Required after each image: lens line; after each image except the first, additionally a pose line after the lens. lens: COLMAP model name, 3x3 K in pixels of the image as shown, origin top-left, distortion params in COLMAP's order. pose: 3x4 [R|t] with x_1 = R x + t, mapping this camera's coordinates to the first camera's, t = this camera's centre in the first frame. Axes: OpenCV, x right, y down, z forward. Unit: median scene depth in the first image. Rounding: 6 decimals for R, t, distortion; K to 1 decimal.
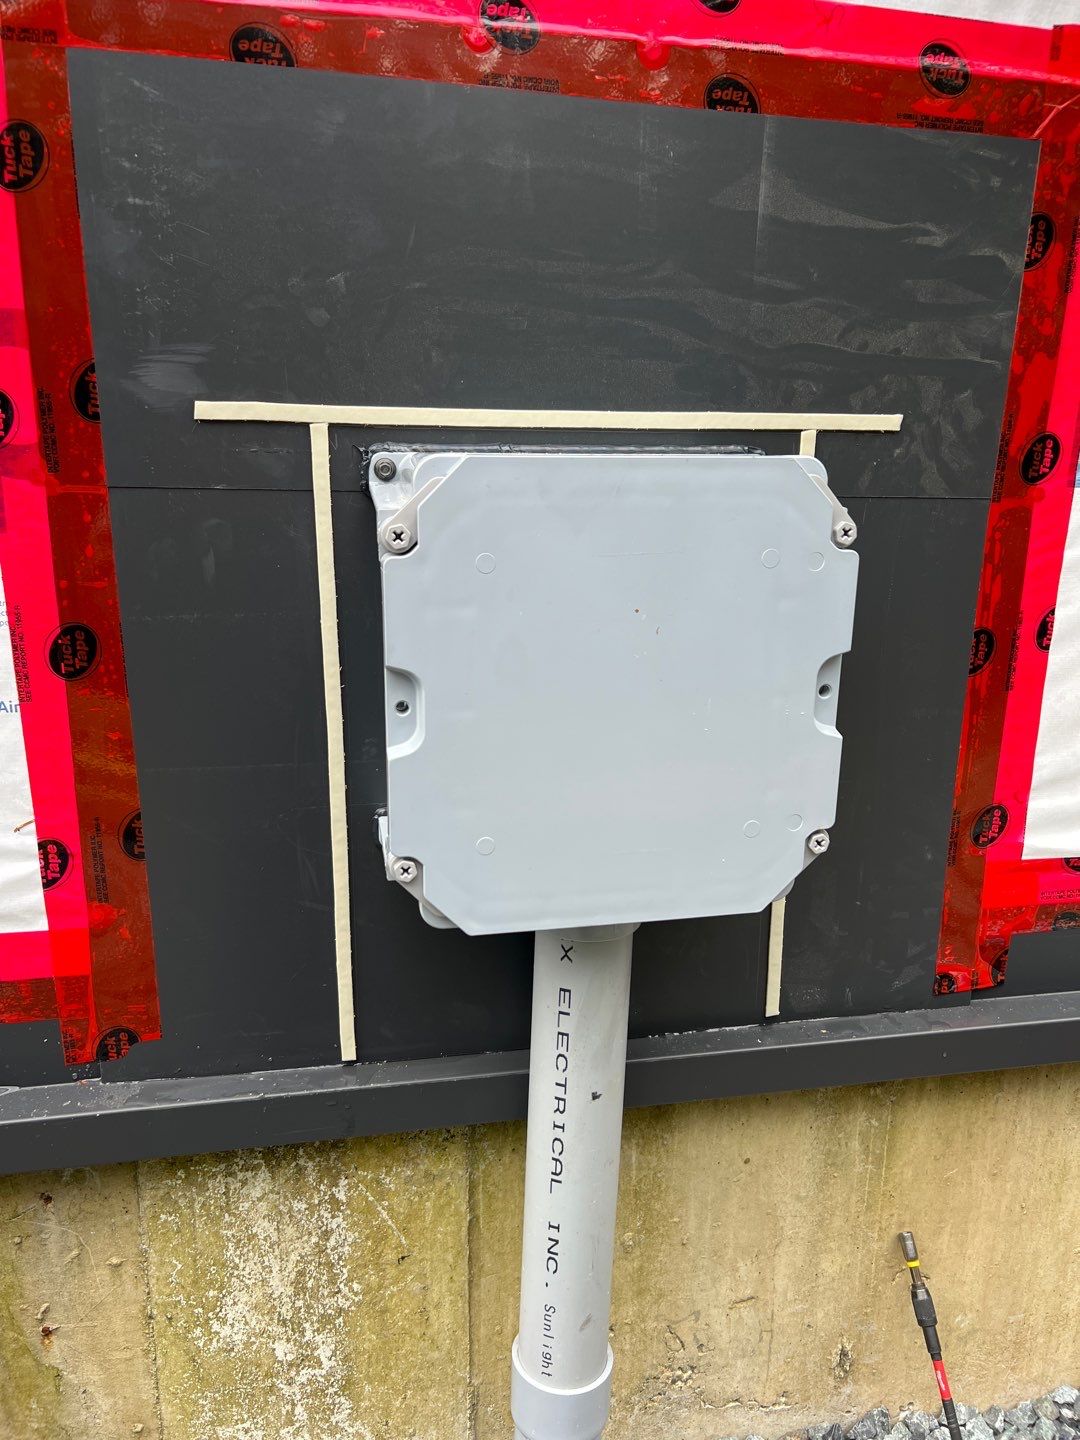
lens RADIAL K [[1078.0, 0, 535.7], [0, 1078.0, 716.0], [0, 0, 1]] dist [0.043099, -0.053712]
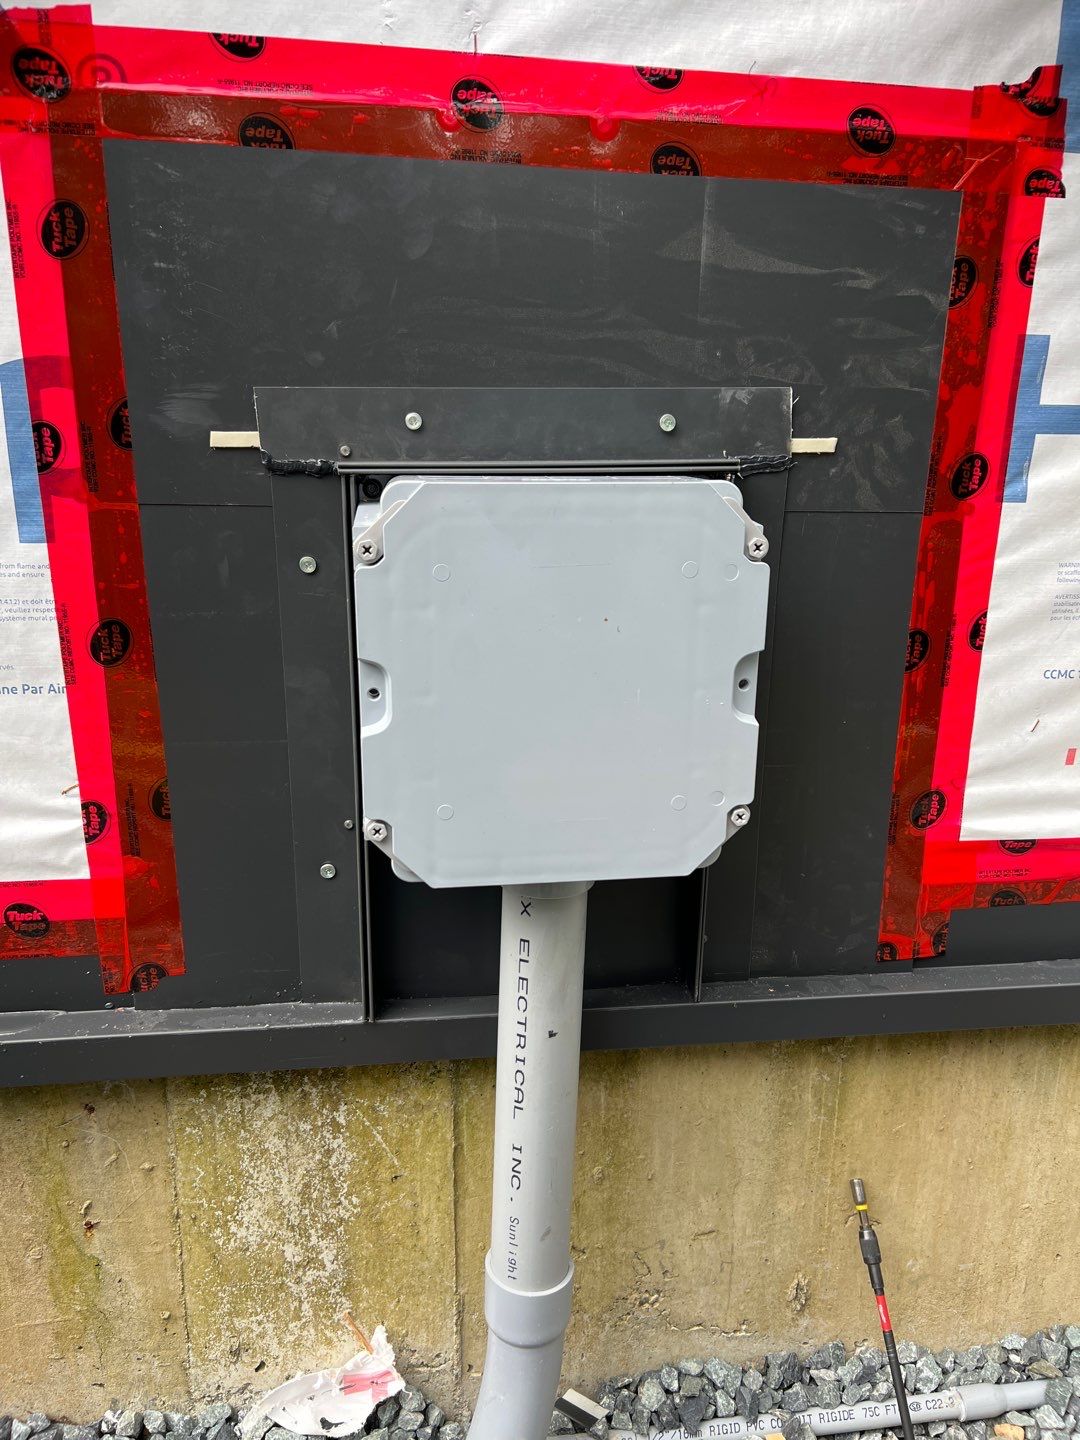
lens RADIAL K [[1078.0, 0, 539.5], [0, 1078.0, 719.4], [0, 0, 1]] dist [0.043099, -0.053712]
pose [[0.997733, 0.015342, -0.065521, 0.100646], [-0.014528, 0.999812, 0.012880, 0.002021], [0.065706, -0.011899, 0.997768, -0.126985]]
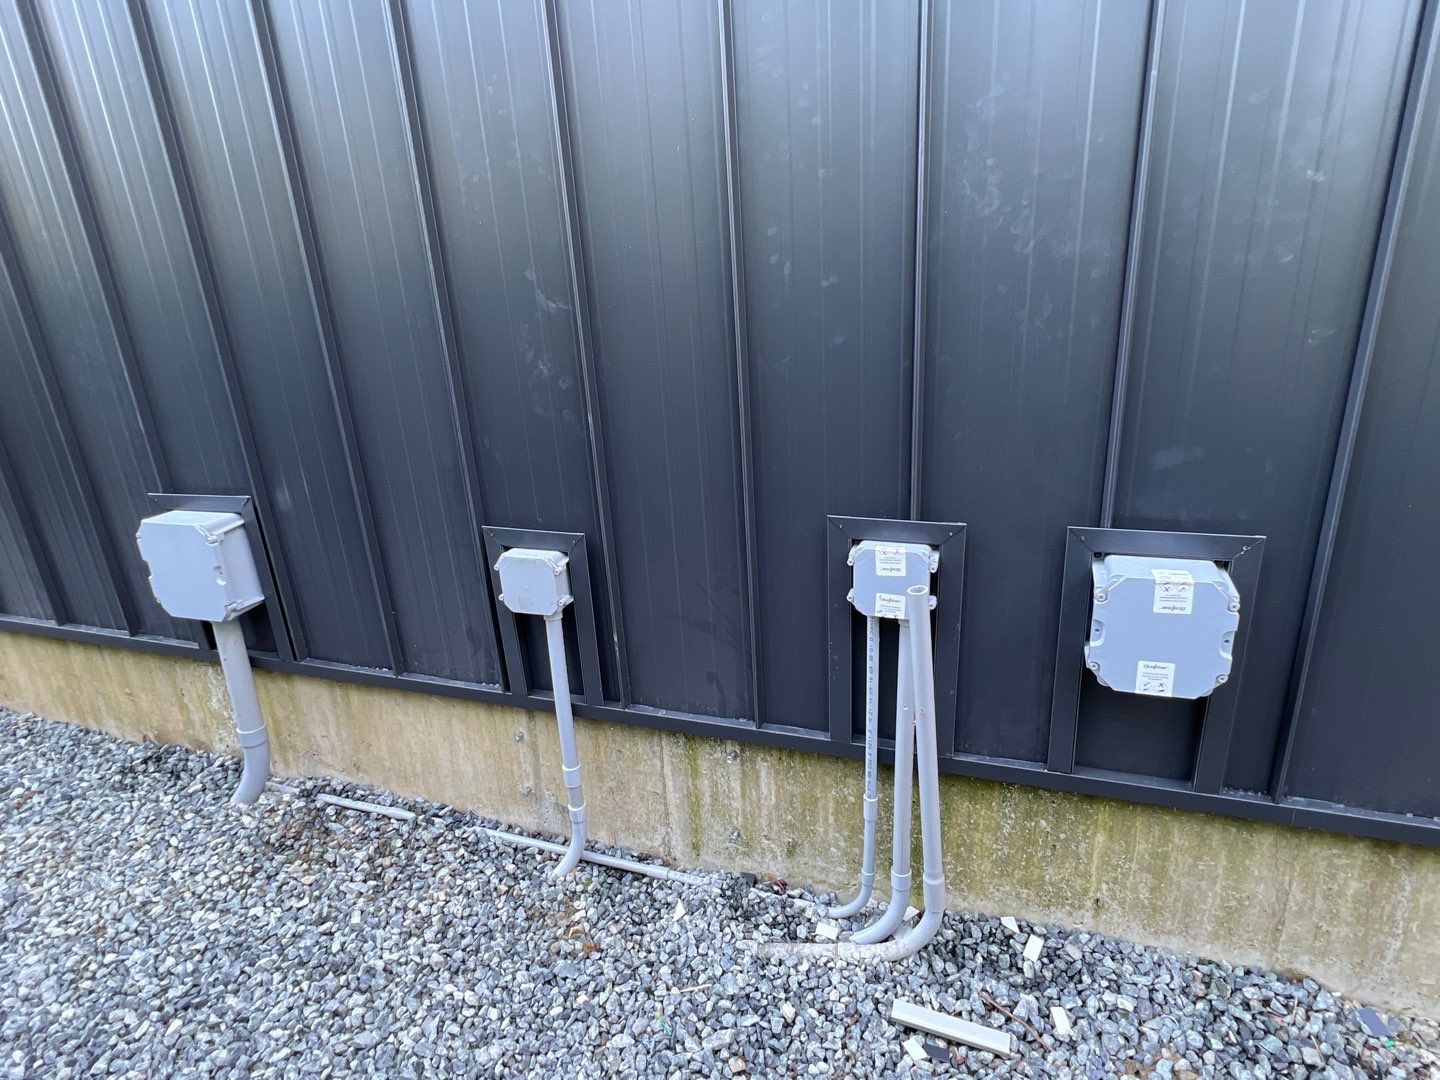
lens RADIAL K [[831.8, 0, 715.9], [0, 831.8, 549.0], [0, 0, 1]] dist [-0.009278, -0.013162]
pose [[0.861030, 0.113595, -0.495705, 2.901828], [-0.065138, 0.991340, 0.114029, -0.505307], [0.504365, -0.065893, 0.860973, -0.699700]]
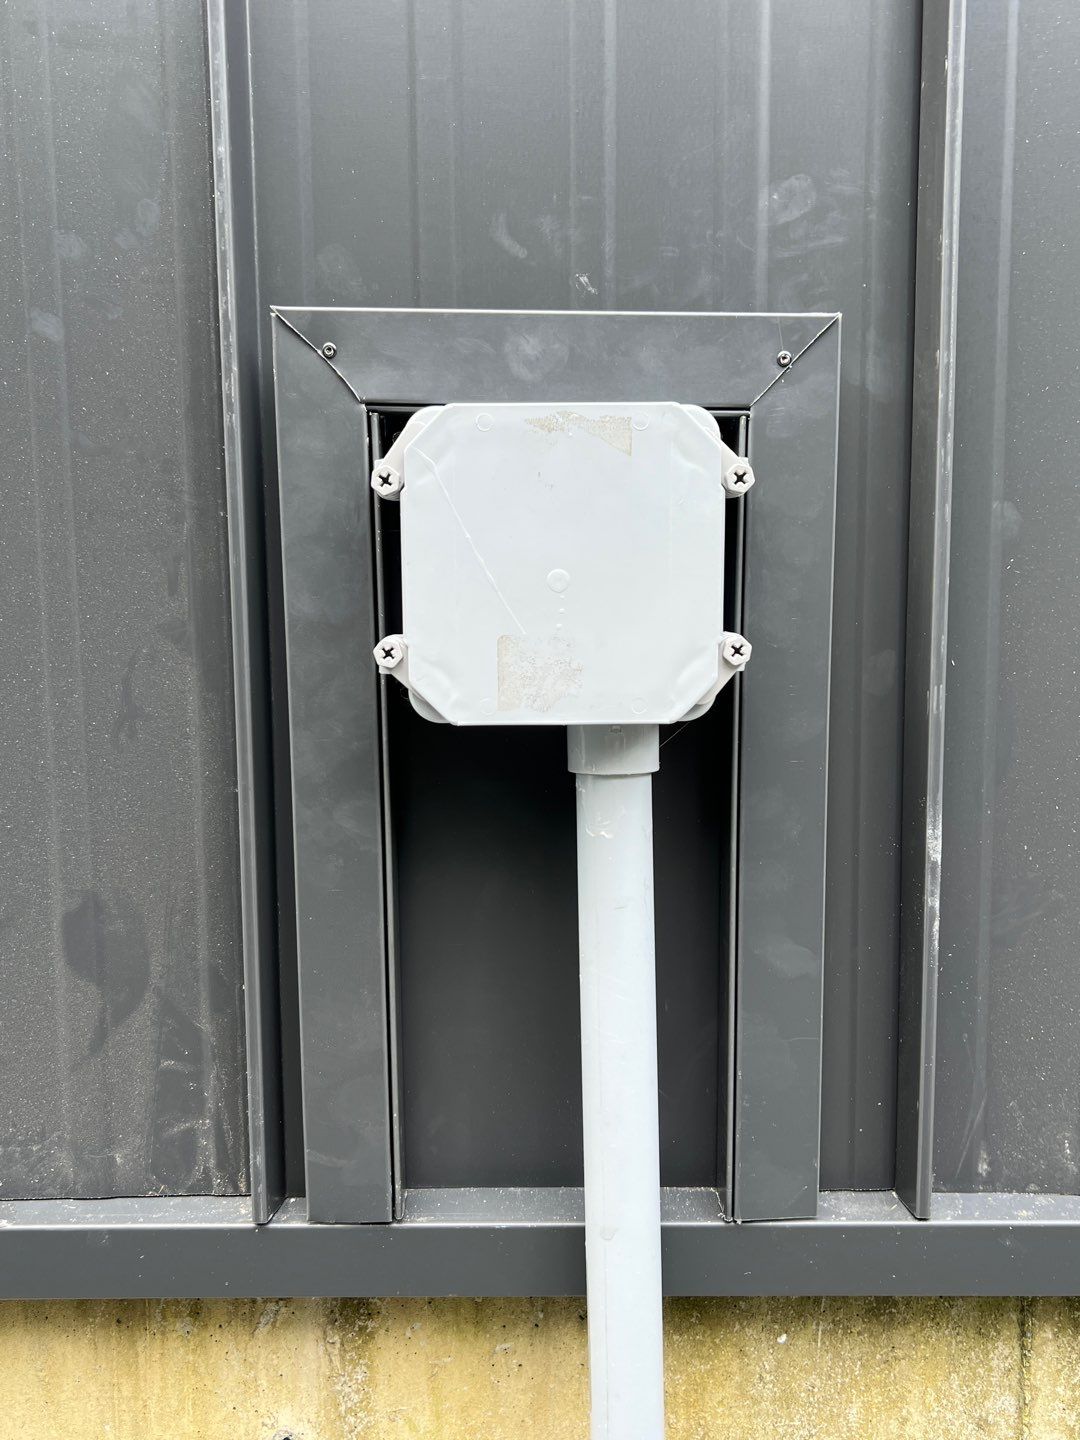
lens RADIAL K [[1283.2, 0, 475.7], [0, 1283.2, 695.9], [0, 0, 1]] dist [0.026024, -0.021784]
pose [[0.981523, -0.003743, -0.191310, 1.366074], [-0.025456, 0.988367, -0.149940, 0.074829], [0.189645, 0.152040, 0.970010, 0.383028]]
